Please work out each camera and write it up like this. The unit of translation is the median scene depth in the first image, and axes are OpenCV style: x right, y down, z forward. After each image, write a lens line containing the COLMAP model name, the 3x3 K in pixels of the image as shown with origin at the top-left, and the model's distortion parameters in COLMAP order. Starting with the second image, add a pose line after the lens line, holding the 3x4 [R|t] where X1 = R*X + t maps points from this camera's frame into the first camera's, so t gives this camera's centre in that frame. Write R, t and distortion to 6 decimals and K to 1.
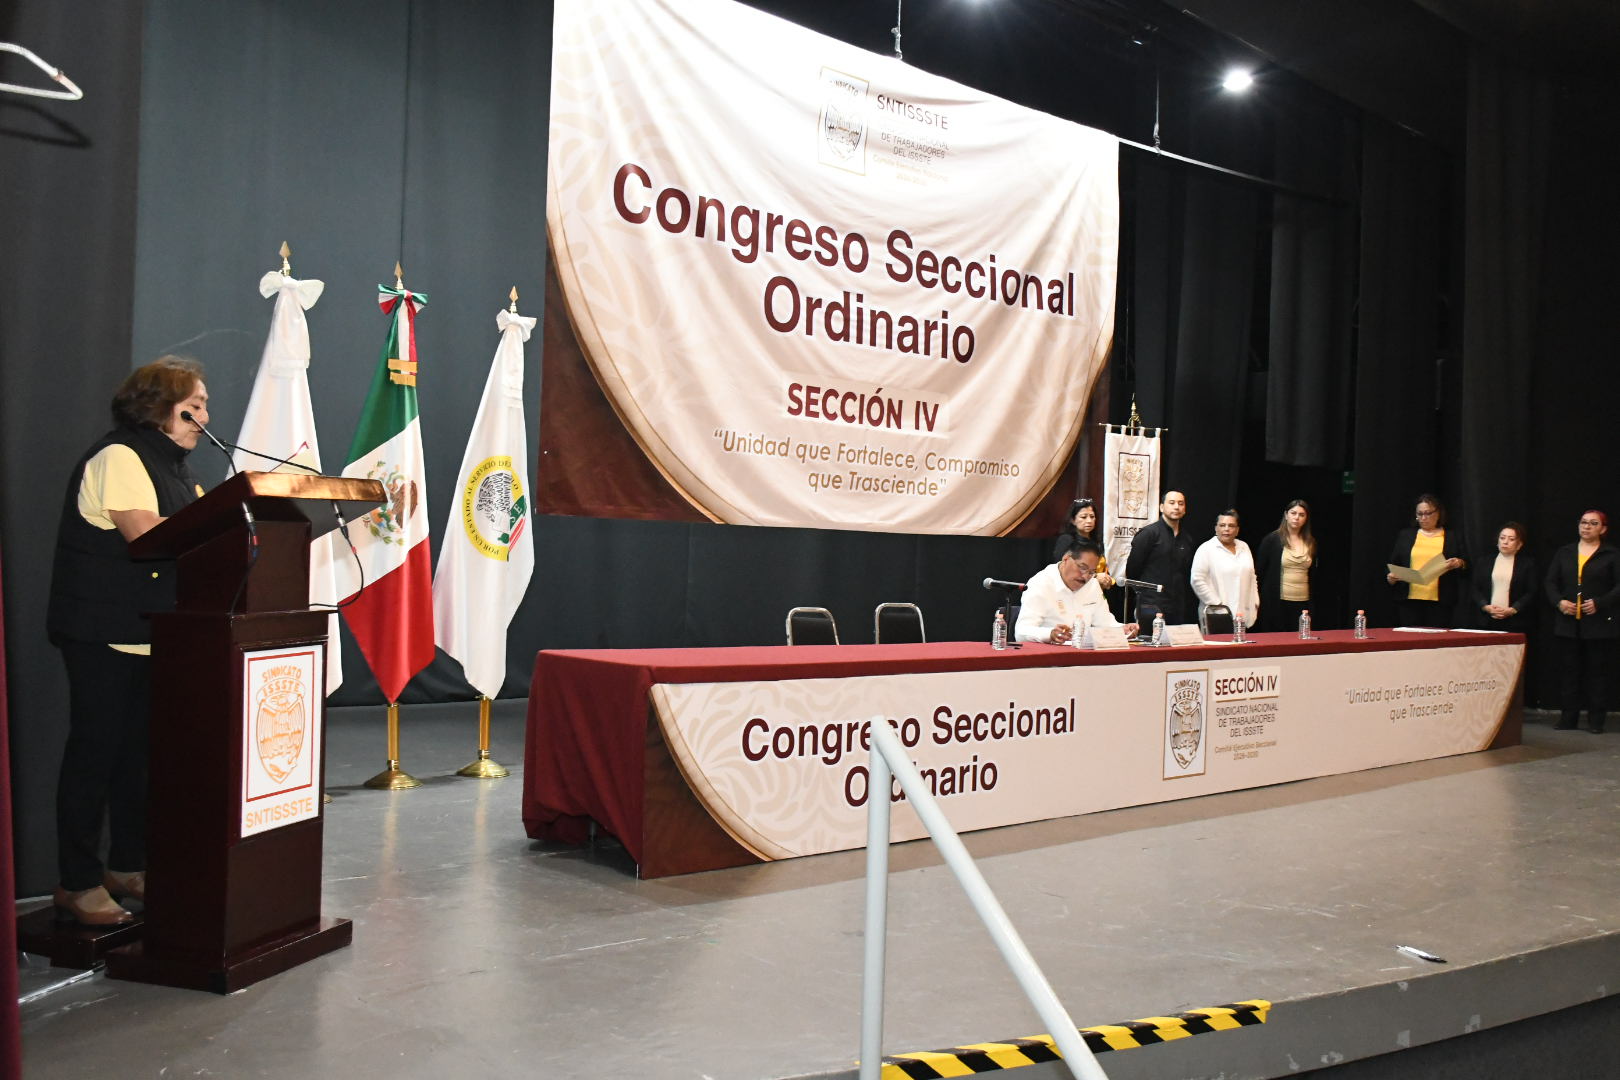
lens RADIAL K [[1532.9, 0, 802.1], [0, 1532.9, 541.4], [0, 0, 1]] dist [-0.052402, 0.000000]
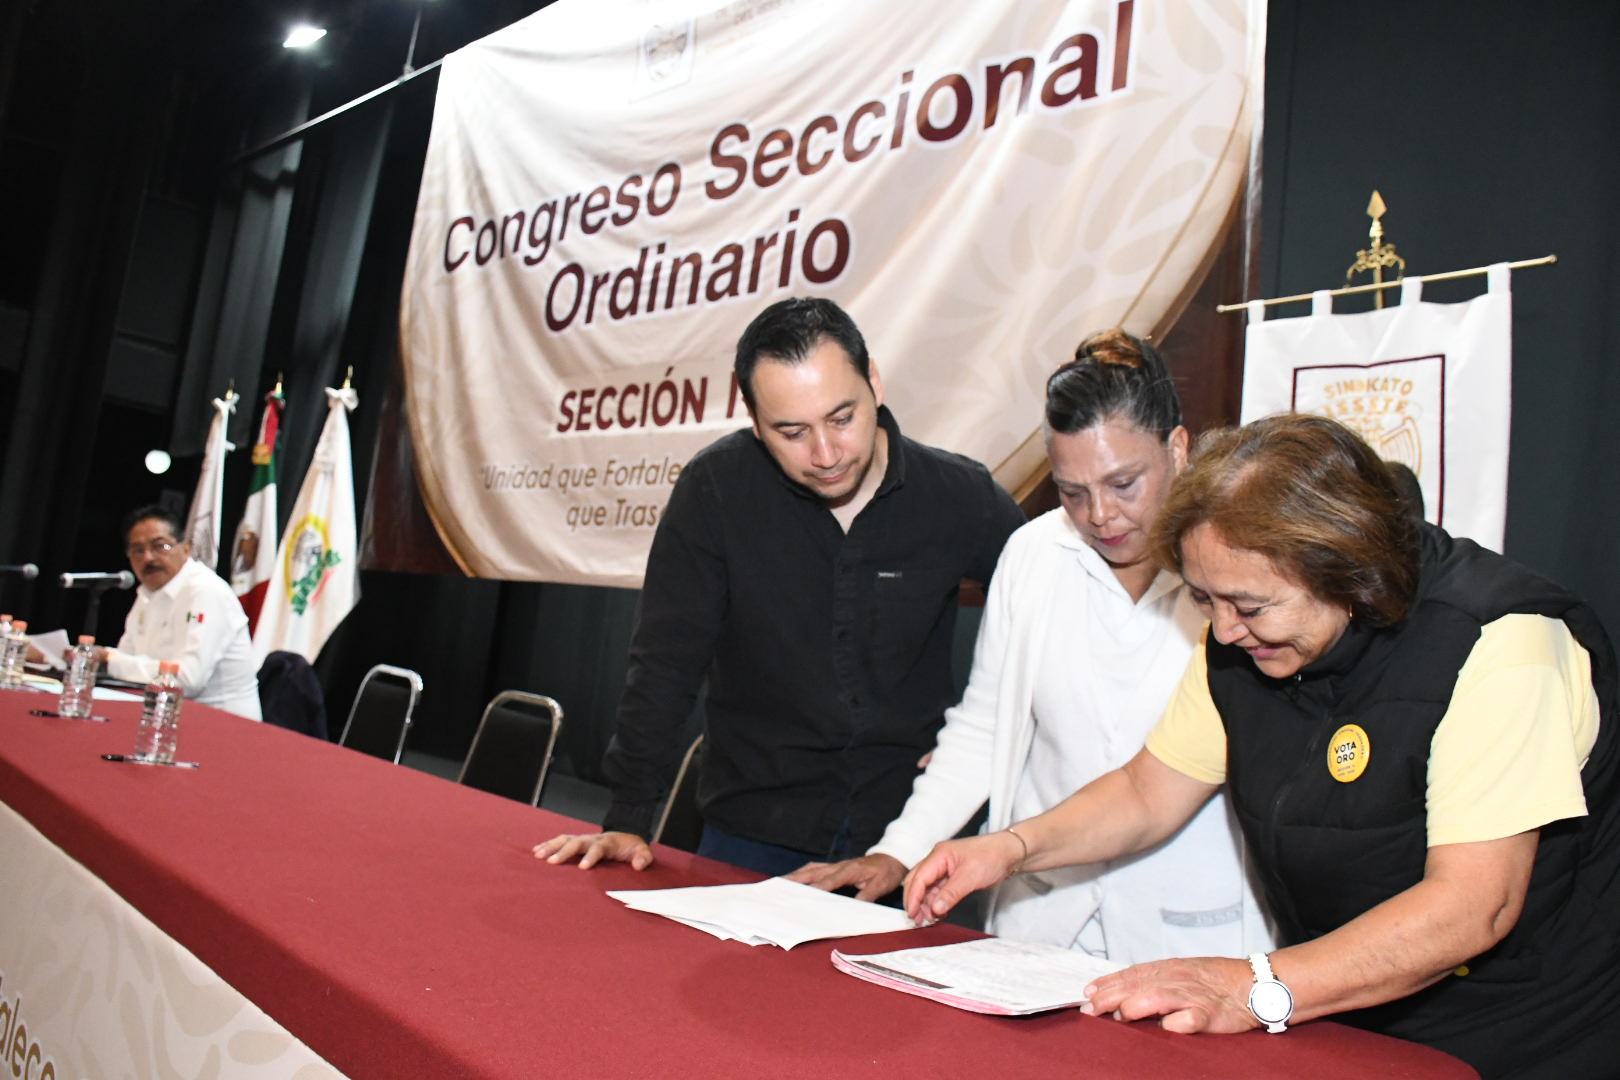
lens RADIAL K [[1268.2, 0, 798.6], [0, 1268.2, 526.7], [0, 0, 1]] dist [-0.148530, 0.096876]
pose [[0.033688, -0.148404, -0.988353, 0.604448], [-0.117439, 0.981475, -0.151374, 0.042331], [0.992509, 0.121170, 0.015636, 1.121463]]
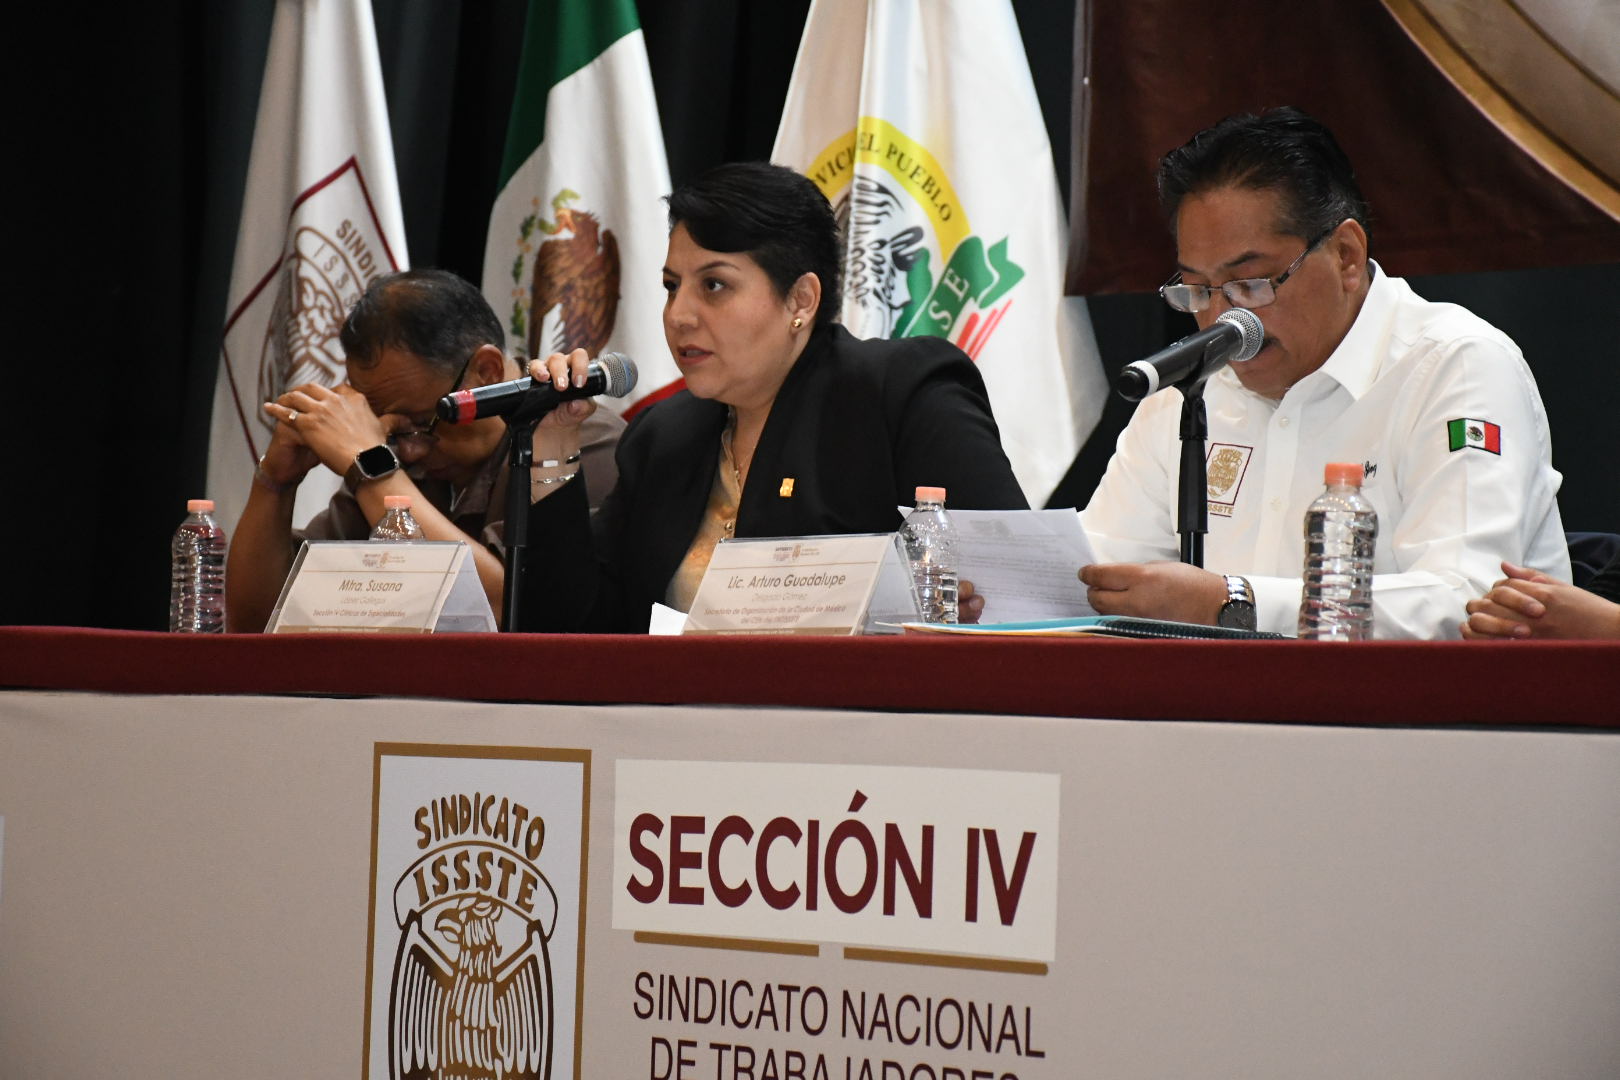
lens RADIAL K [[5792.7, 0, 802.0], [0, 5792.7, 548.2], [0, 0, 1]] dist [1.235565, 0.000000]
pose [[-0.095139, -0.059365, -0.993692, 0.818673], [-0.023038, 0.998084, -0.057421, 0.083387], [0.995197, 0.017429, -0.096324, 0.920918]]
